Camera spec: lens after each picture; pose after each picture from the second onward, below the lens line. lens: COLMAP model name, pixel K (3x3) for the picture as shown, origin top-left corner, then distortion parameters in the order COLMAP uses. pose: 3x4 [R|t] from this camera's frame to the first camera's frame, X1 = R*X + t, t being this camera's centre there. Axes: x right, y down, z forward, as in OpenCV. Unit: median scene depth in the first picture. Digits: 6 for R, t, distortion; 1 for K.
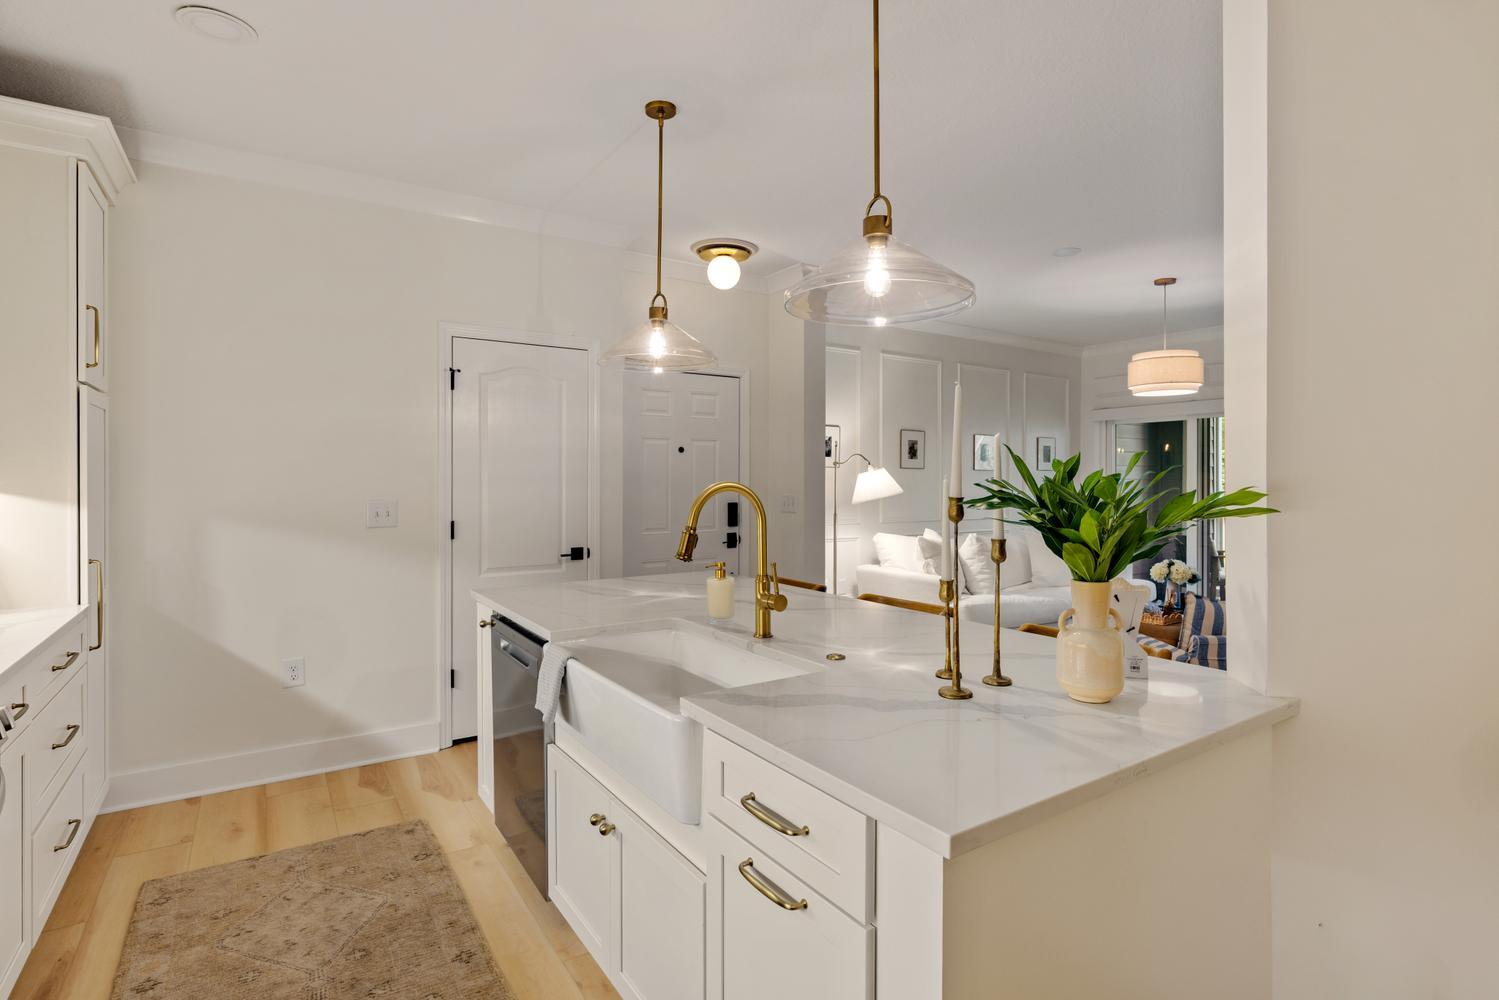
lens RADIAL K [[746.9, 0, 750.0], [0, 746.9, 482.4], [0, 0, 1]] dist [-0.009616, 0.000950]
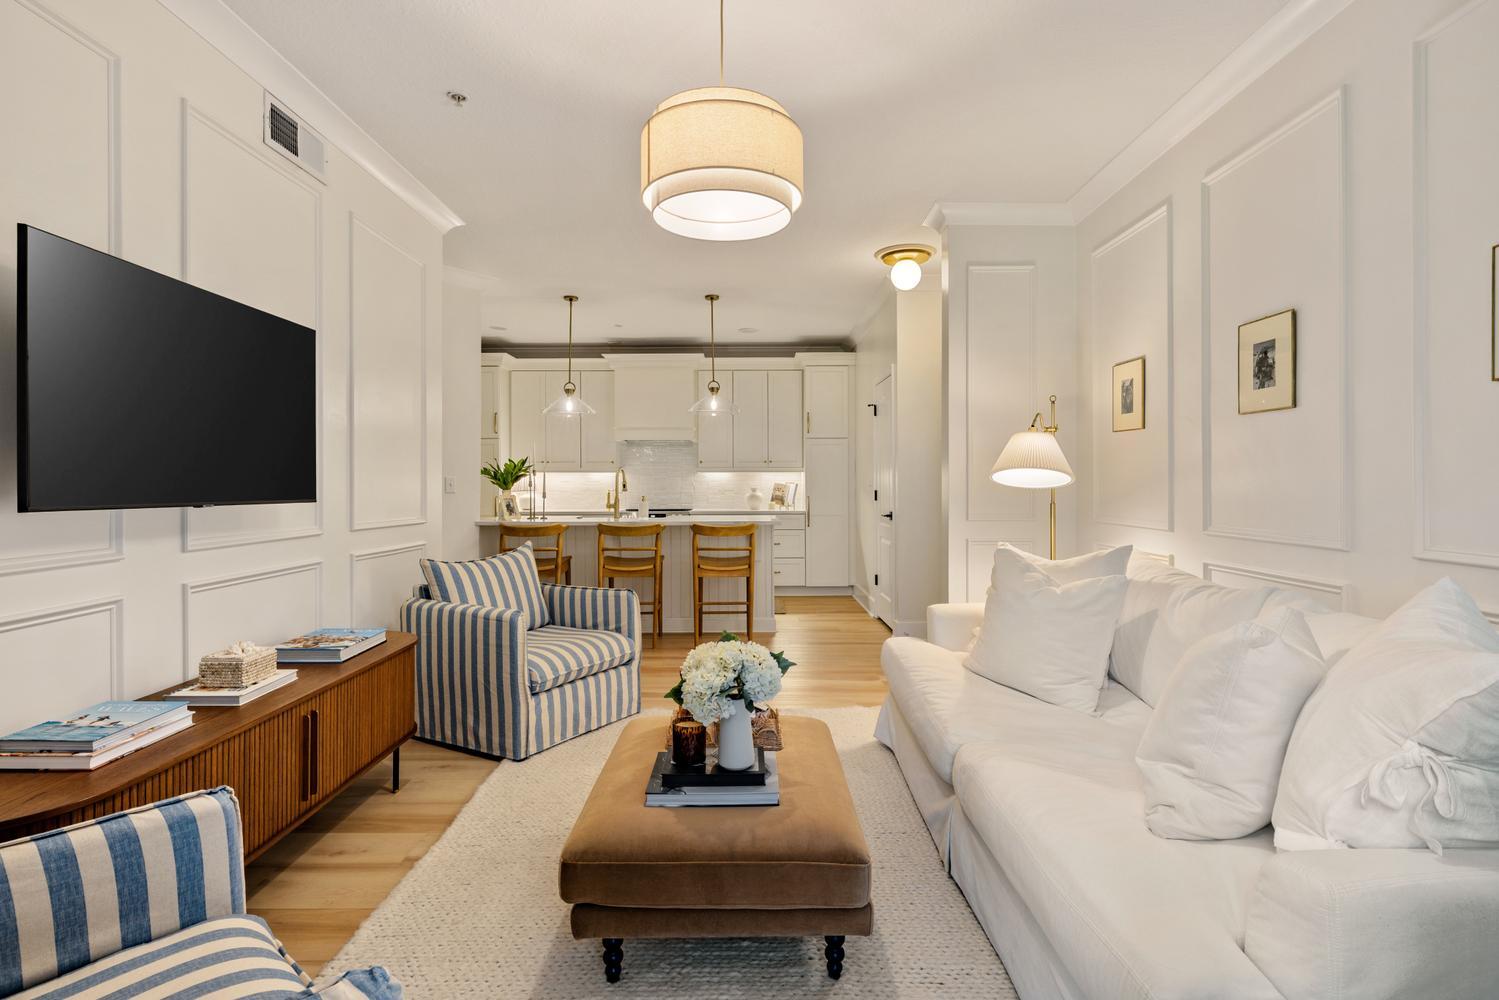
lens RADIAL K [[746.9, 0, 750.0], [0, 746.9, 482.4], [0, 0, 1]] dist [-0.009616, 0.000950]
pose [[-0.548178, -0.004744, -0.836348, 1.699536], [-0.004204, 0.999987, -0.002916, 0.054764], [0.836351, 0.001917, -0.548191, 2.348223]]
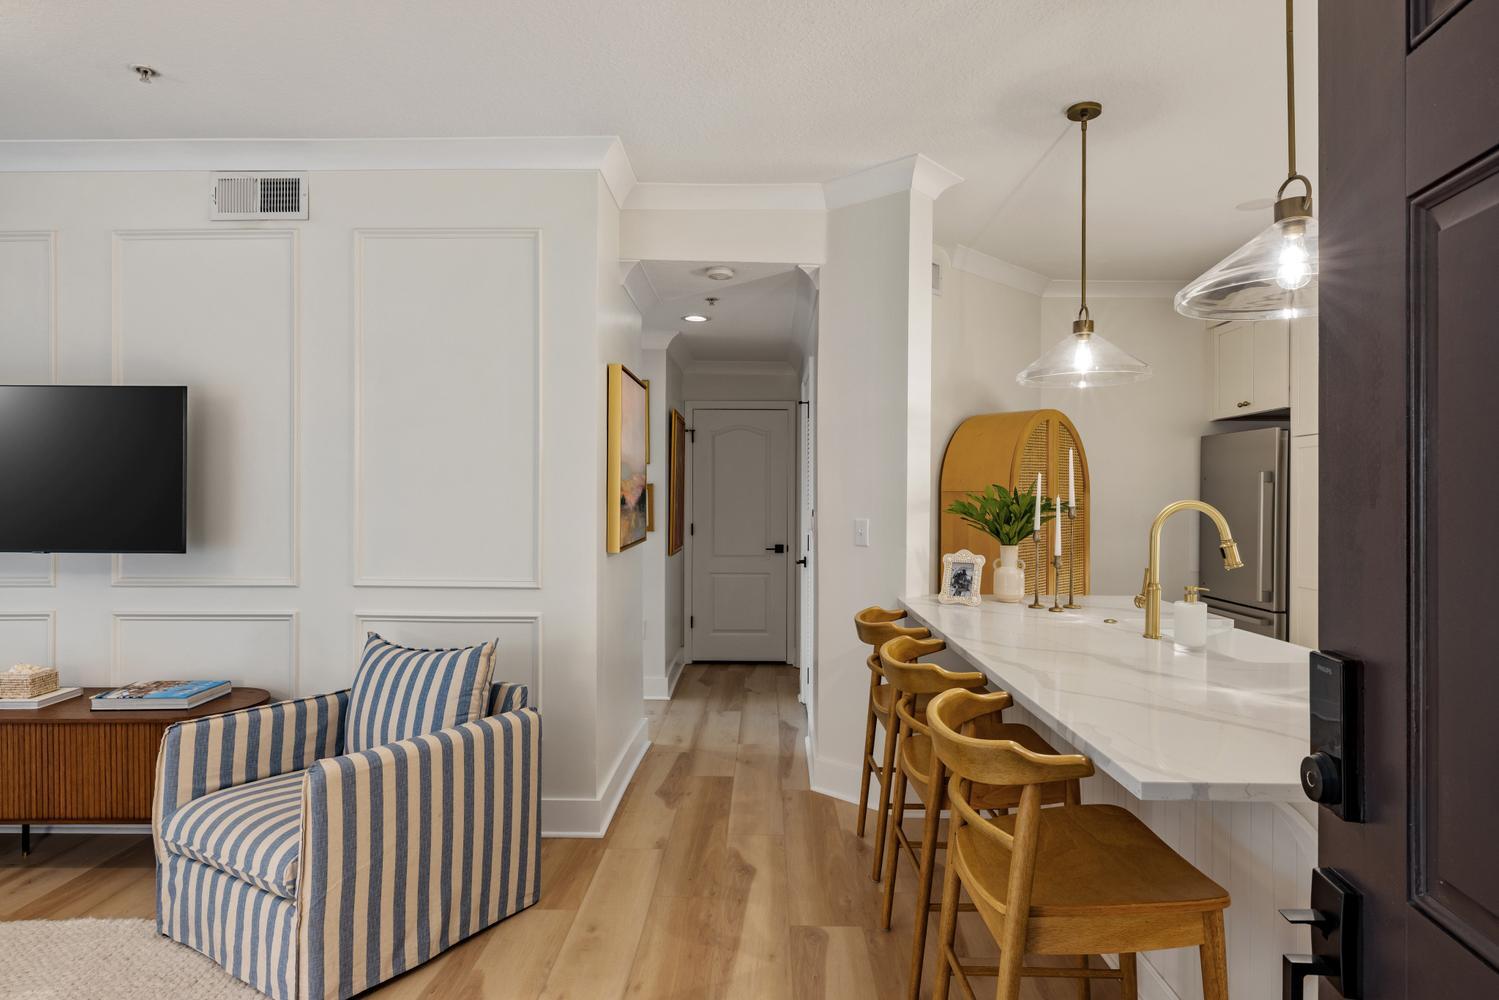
lens RADIAL K [[833.1, 0, 747.7], [0, 833.1, 494.1], [0, 0, 1]] dist [-0.002169, -0.000200]
pose [[-0.823751, -0.004019, 0.566938, -0.145259], [-0.001999, 0.999989, 0.004185, -0.008944], [-0.566949, 0.002314, -0.823750, 1.807058]]
